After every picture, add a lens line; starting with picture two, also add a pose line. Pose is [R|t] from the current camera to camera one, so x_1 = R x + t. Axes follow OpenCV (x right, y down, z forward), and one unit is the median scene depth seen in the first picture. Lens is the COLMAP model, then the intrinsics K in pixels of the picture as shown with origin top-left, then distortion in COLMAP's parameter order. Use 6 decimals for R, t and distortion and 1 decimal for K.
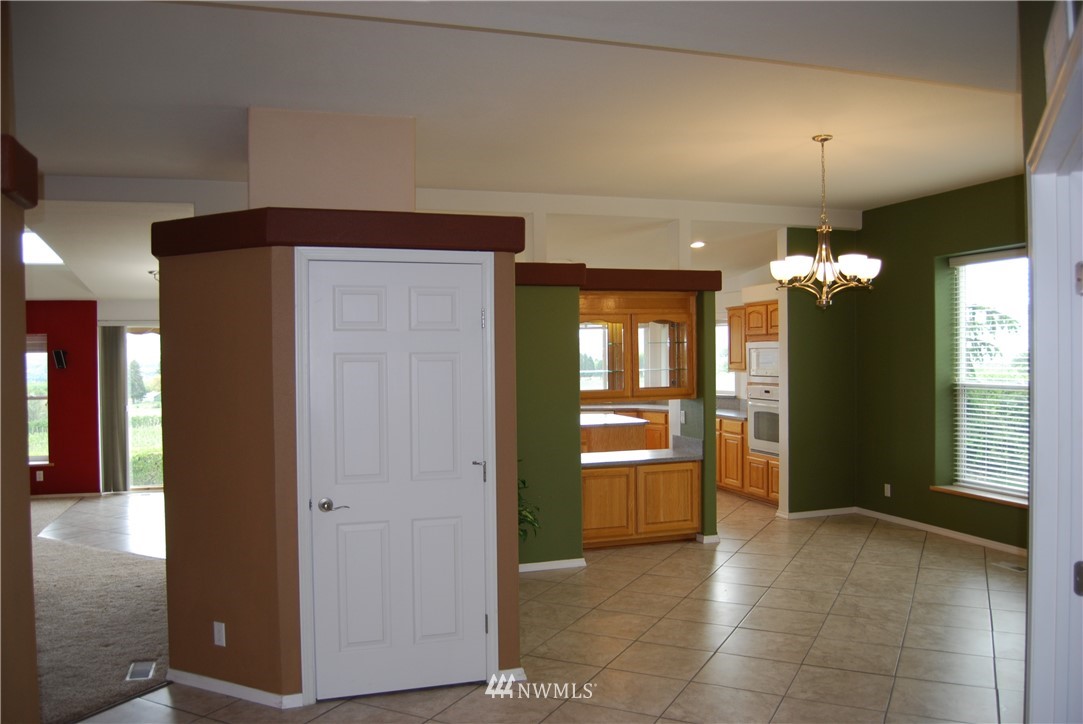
lens RADIAL K [[854.2, 0, 541.5], [0, 854.2, 362.0], [0, 0, 1]] dist [-0.093366, 0.034917]
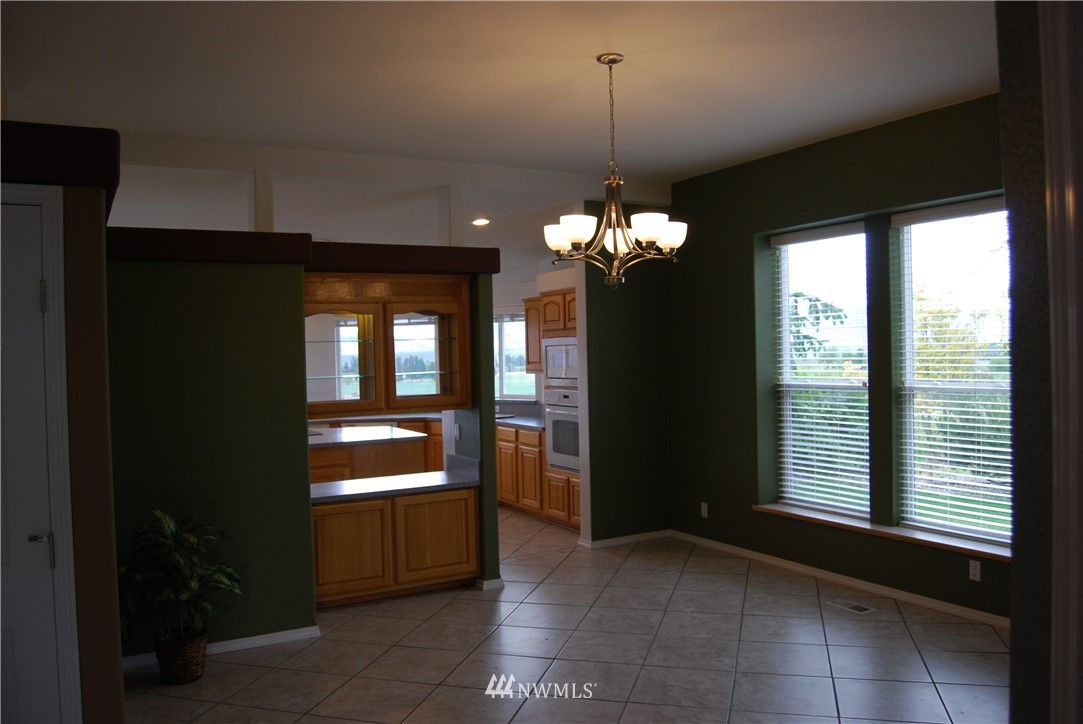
lens RADIAL K [[845.5, 0, 541.5], [0, 845.5, 362.0], [0, 0, 1]] dist [-0.085222, 0.000412]
pose [[0.980760, -0.014890, 0.194650, 0.091930], [0.015088, 0.999886, 0.000465, -0.000249], [-0.194635, 0.002481, 0.980873, 0.208892]]
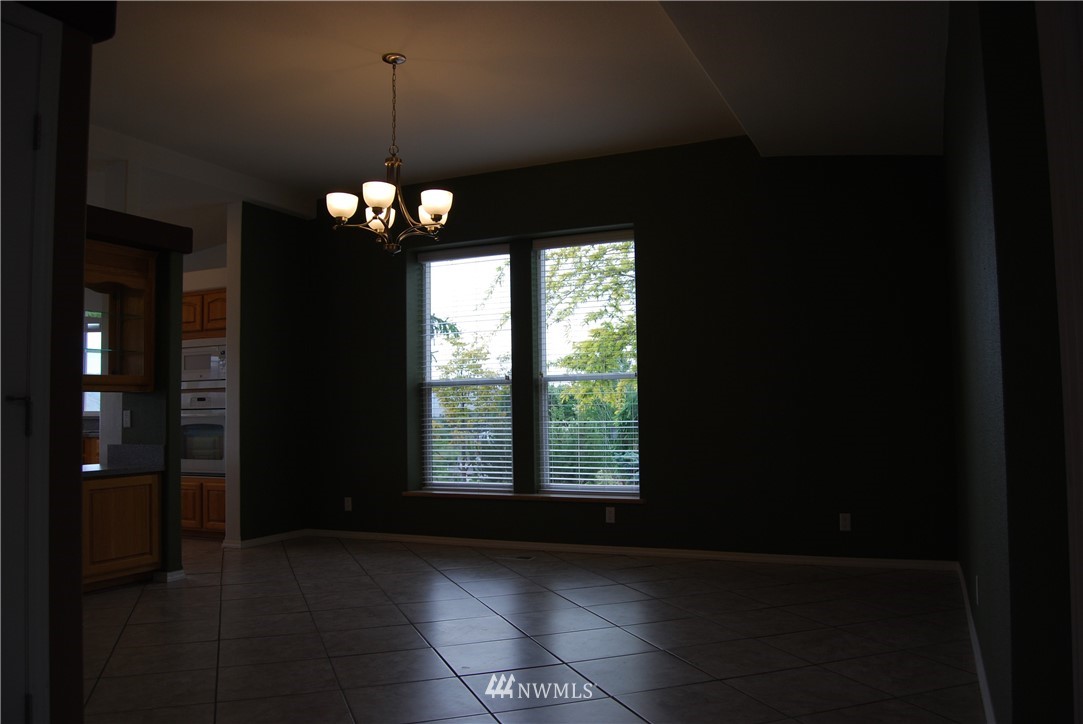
lens RADIAL K [[854.2, 0, 541.5], [0, 854.2, 362.0], [0, 0, 1]] dist [-0.093366, 0.034917]
pose [[0.679159, 0.044500, 0.732641, -0.129894], [0.017671, 0.996880, -0.076931, 0.079528], [-0.733779, 0.065194, 0.676253, 0.236803]]
